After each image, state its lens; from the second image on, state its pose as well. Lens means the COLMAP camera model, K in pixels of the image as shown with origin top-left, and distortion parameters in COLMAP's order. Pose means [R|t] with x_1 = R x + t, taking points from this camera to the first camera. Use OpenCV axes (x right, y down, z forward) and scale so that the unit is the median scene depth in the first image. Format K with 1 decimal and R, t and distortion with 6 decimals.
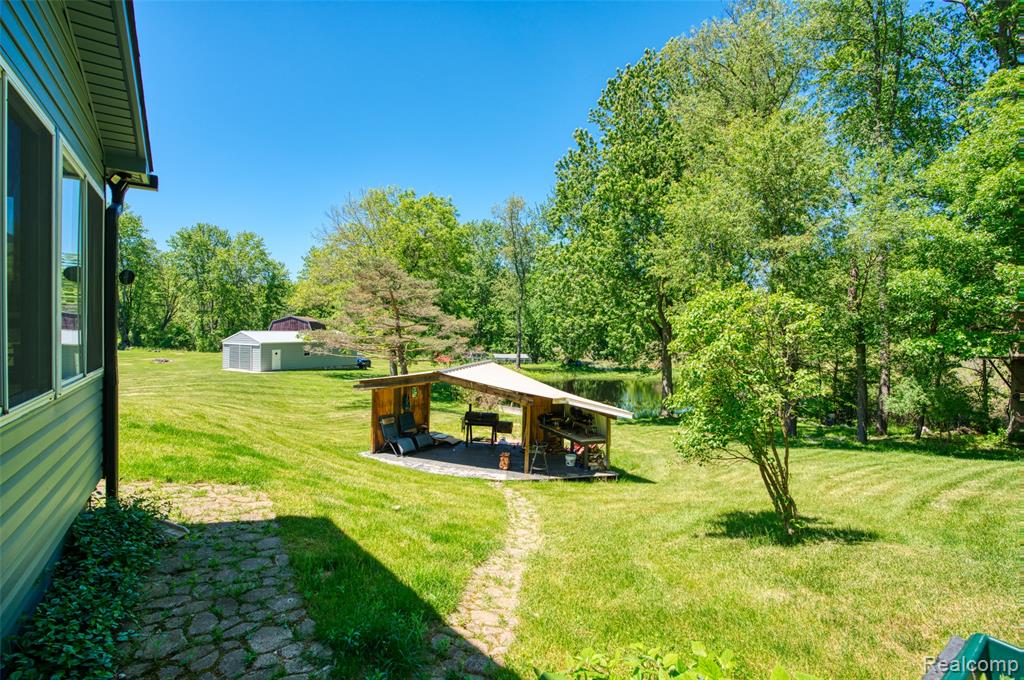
lens RADIAL K [[468.3, 0, 505.7], [0, 468.3, 340.6], [0, 0, 1]] dist [-0.031240, 0.001869]
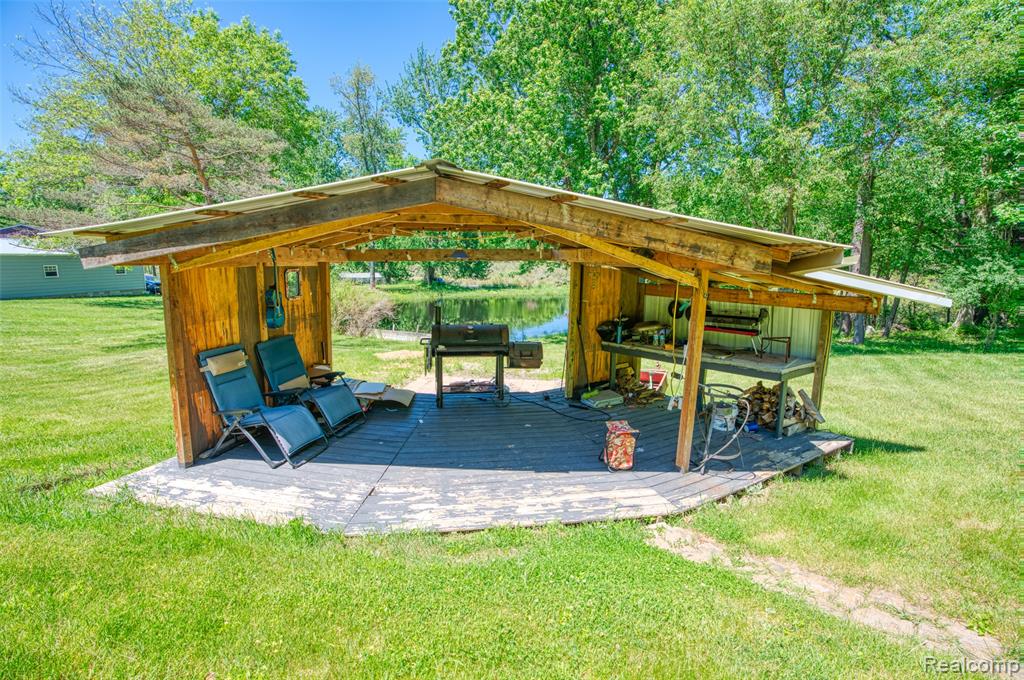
lens RADIAL K [[468.3, 0, 507.9], [0, 468.3, 331.7], [0, 0, 1]] dist [-0.031240, 0.001869]
pose [[0.938762, -0.062384, 0.338871, -0.162801], [0.015378, 0.990079, 0.139665, 0.099390], [-0.344222, -0.125901, 0.930408, 0.583621]]
